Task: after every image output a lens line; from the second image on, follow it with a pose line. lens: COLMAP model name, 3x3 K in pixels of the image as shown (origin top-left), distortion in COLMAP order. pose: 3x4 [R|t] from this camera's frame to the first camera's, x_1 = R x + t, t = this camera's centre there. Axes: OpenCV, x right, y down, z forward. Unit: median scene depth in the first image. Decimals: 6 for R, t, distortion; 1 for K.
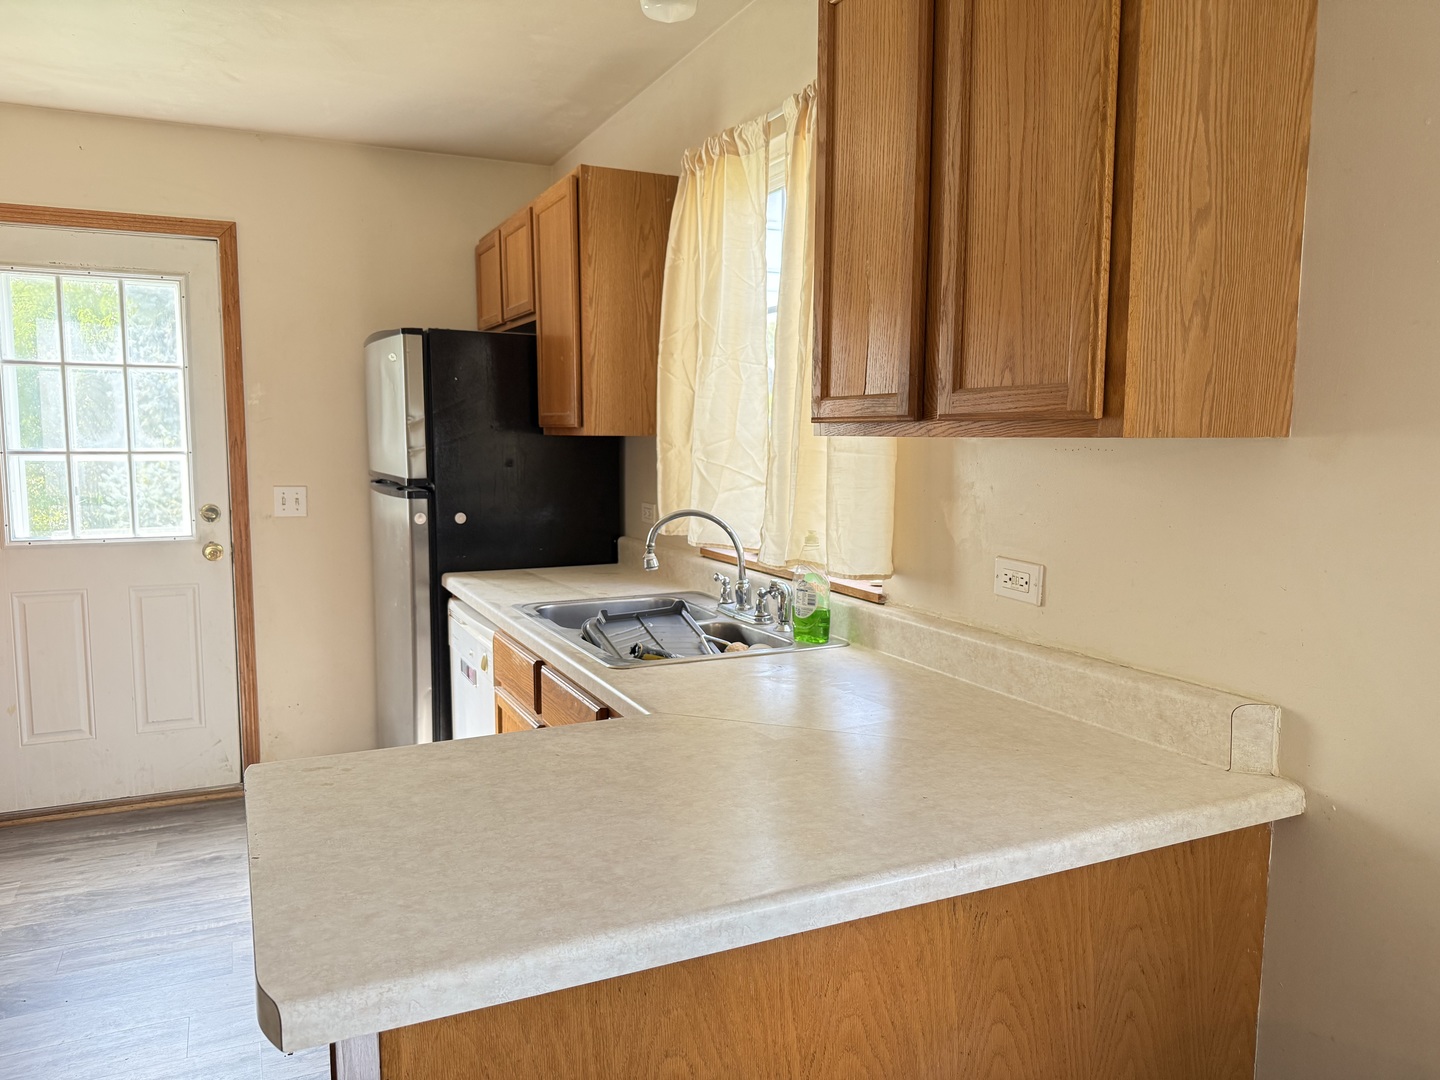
lens RADIAL K [[1018.1, 0, 717.3], [0, 1018.1, 539.4], [0, 0, 1]] dist [-0.007758, -0.000863]
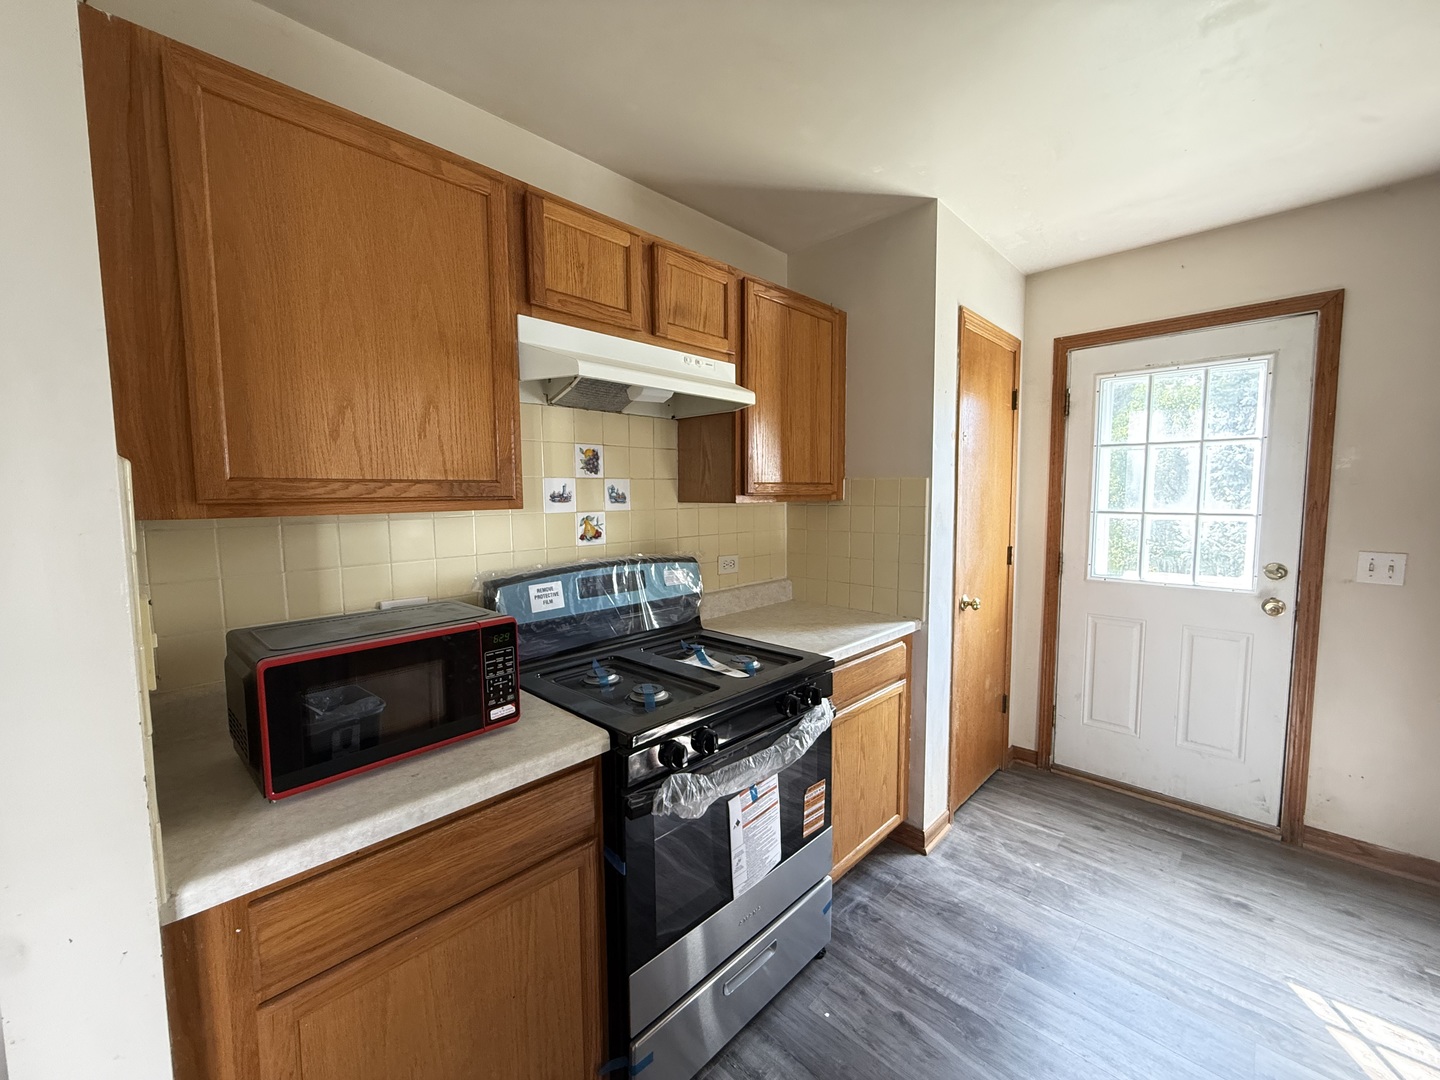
lens RADIAL K [[576.2, 0, 716.9], [0, 576.2, 538.7], [0, 0, 1]] dist [-0.000782, -0.000120]
pose [[0.344409, 0.068768, -0.936298, -0.137716], [-0.091608, 0.995016, 0.039384, -0.030716], [0.934339, 0.072208, 0.348993, 0.237413]]
